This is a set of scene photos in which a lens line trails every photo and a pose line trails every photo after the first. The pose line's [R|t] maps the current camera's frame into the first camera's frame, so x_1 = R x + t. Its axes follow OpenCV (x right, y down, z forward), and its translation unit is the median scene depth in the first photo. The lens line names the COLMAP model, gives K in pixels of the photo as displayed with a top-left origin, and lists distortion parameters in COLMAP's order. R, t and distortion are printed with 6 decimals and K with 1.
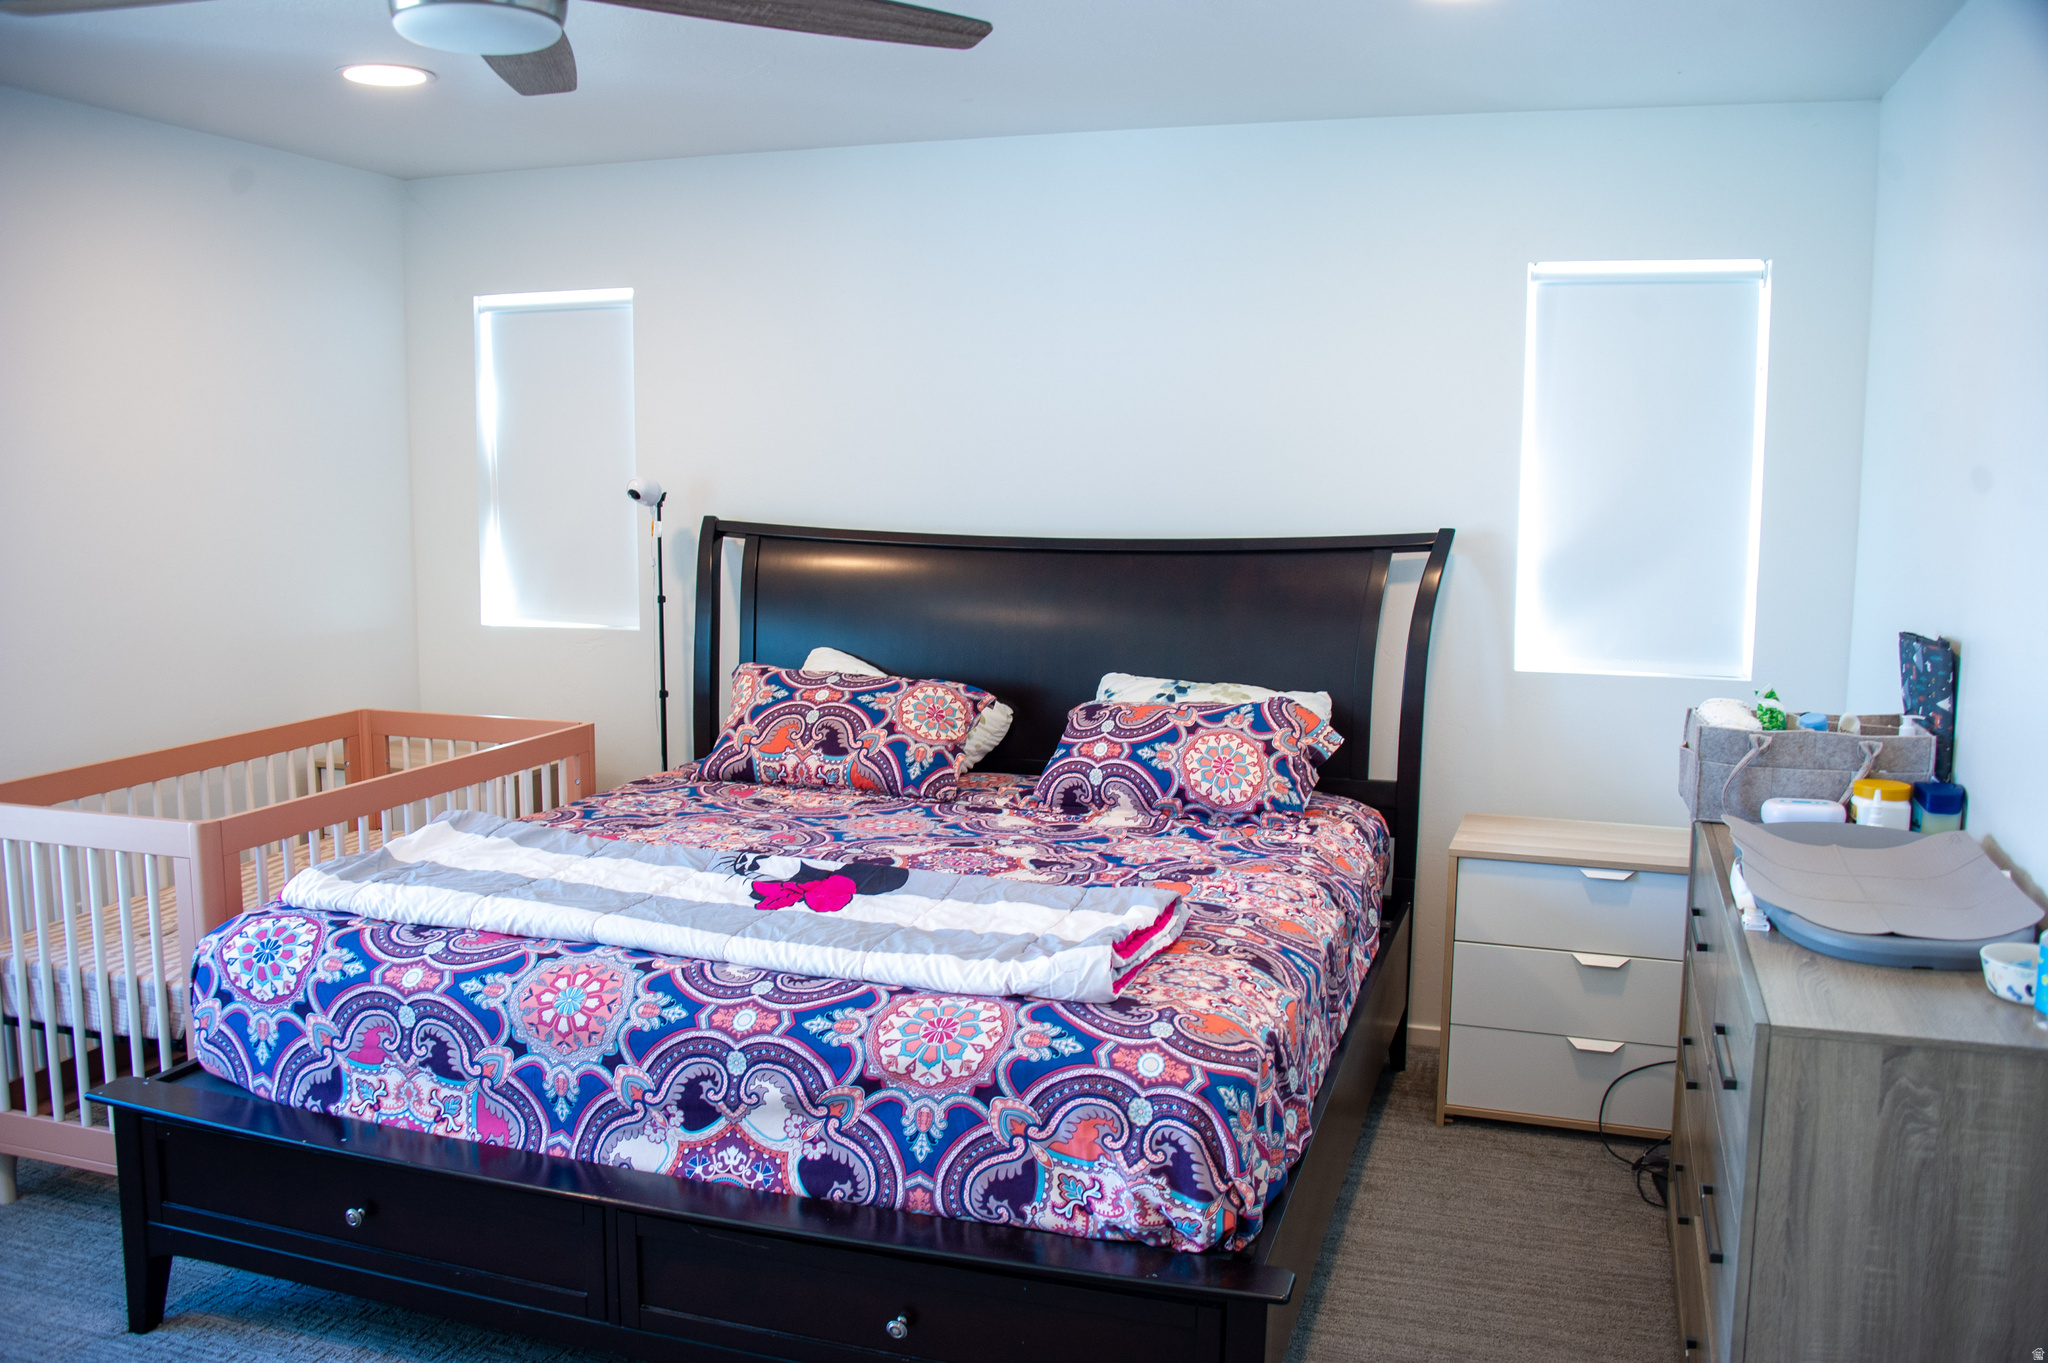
lens RADIAL K [[1682.8, 0, 998.2], [0, 1682.8, 677.2], [0, 0, 1]] dist [-0.124673, 0.073288]
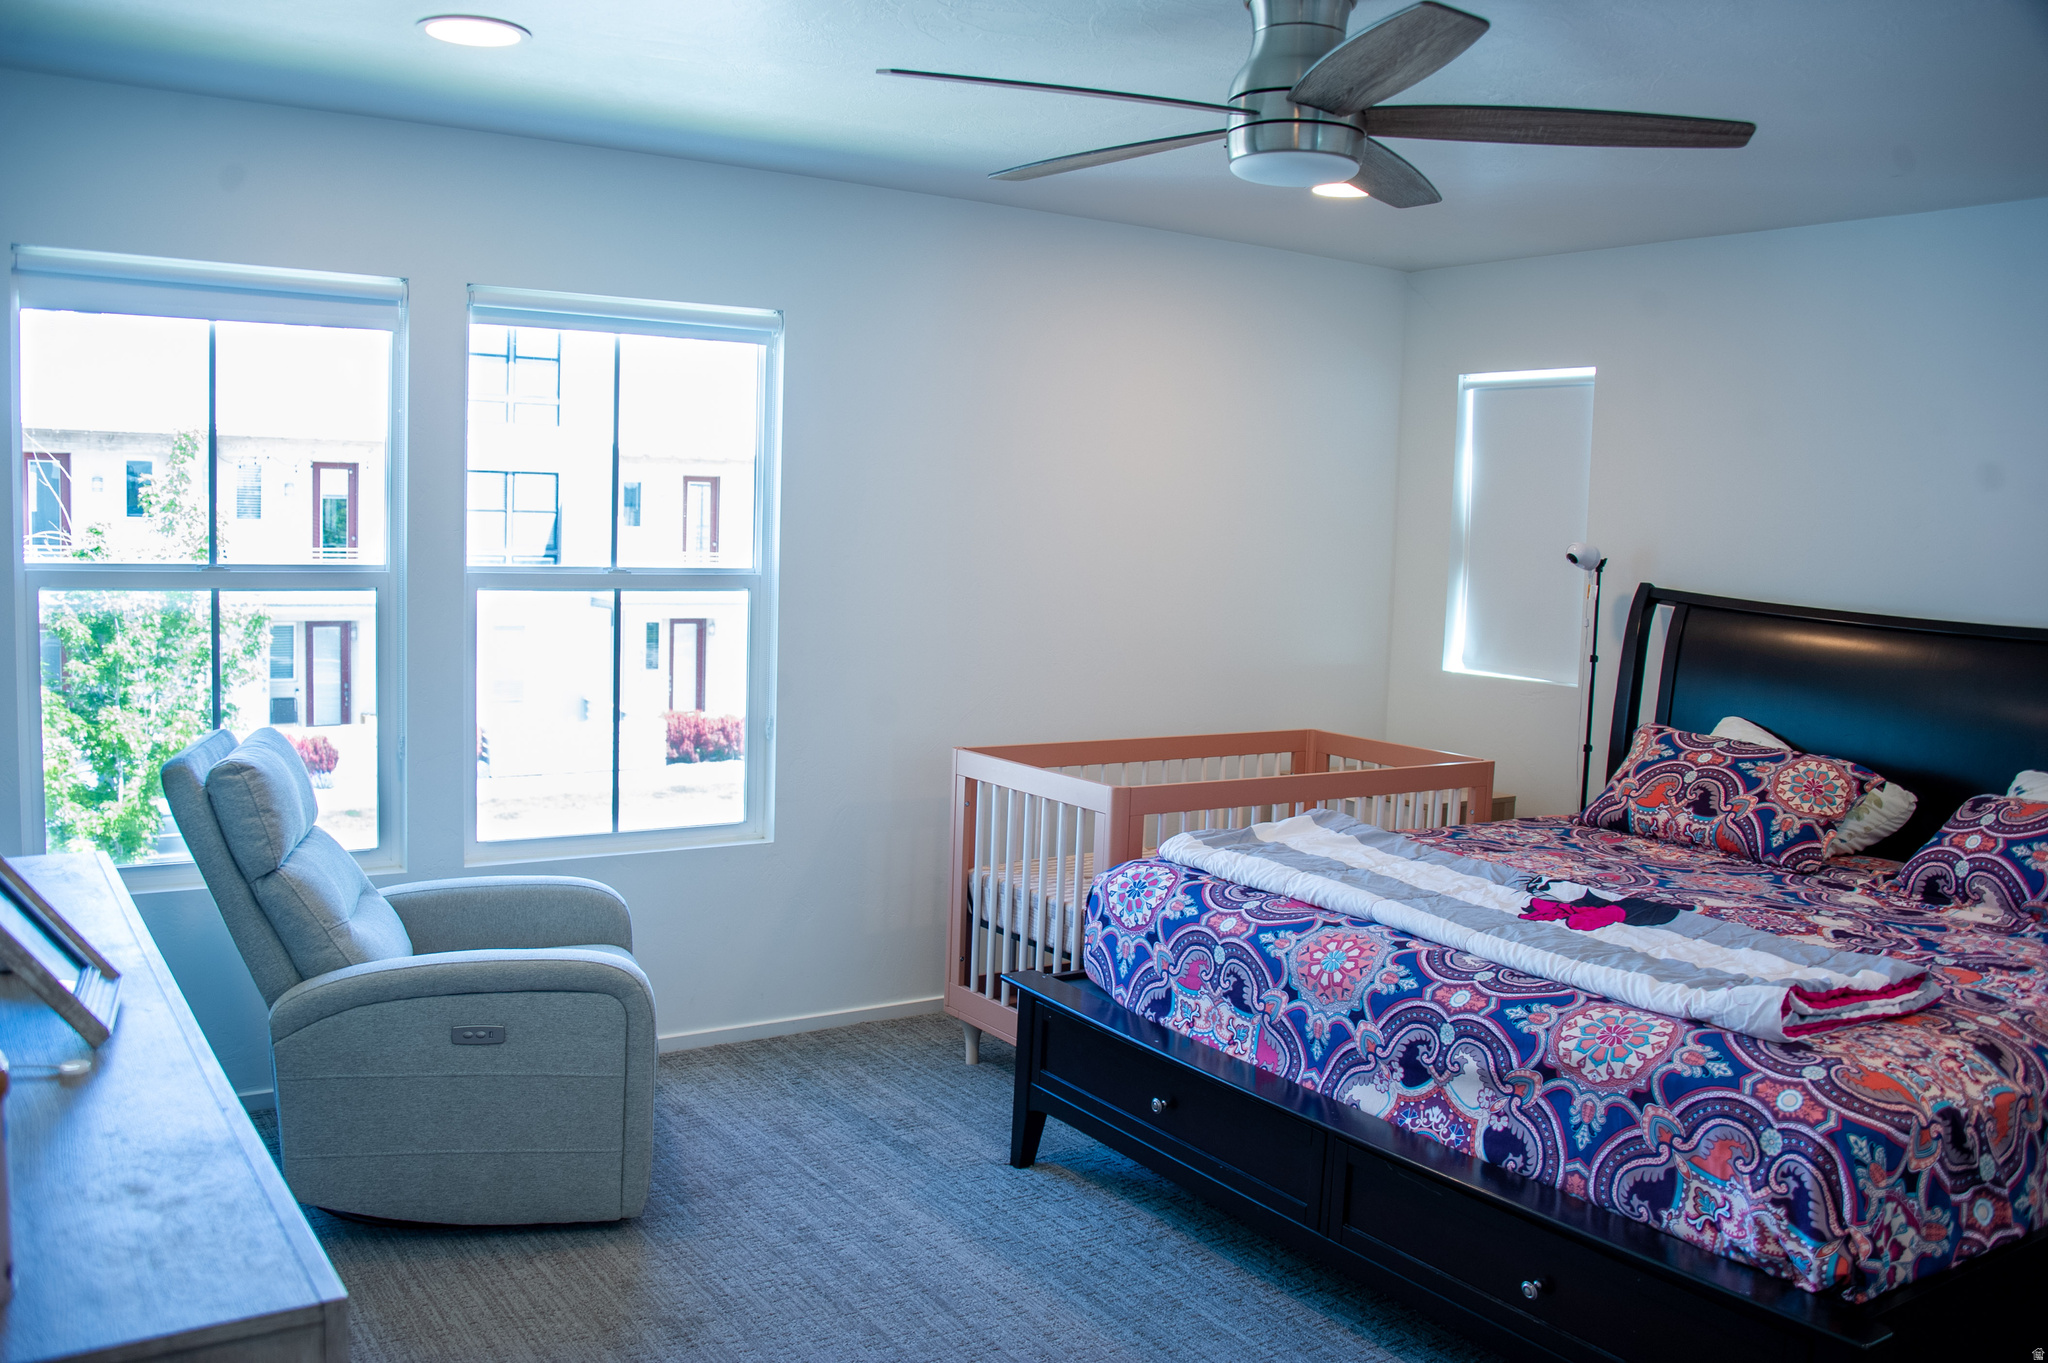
lens RADIAL K [[1682.8, 0, 998.2], [0, 1682.8, 677.2], [0, 0, 1]] dist [-0.124673, 0.073288]
pose [[0.790570, 0.084096, -0.606570, 0.260954], [-0.111177, 0.993775, -0.007123, 0.027194], [0.602195, 0.073068, 0.794998, -0.114364]]
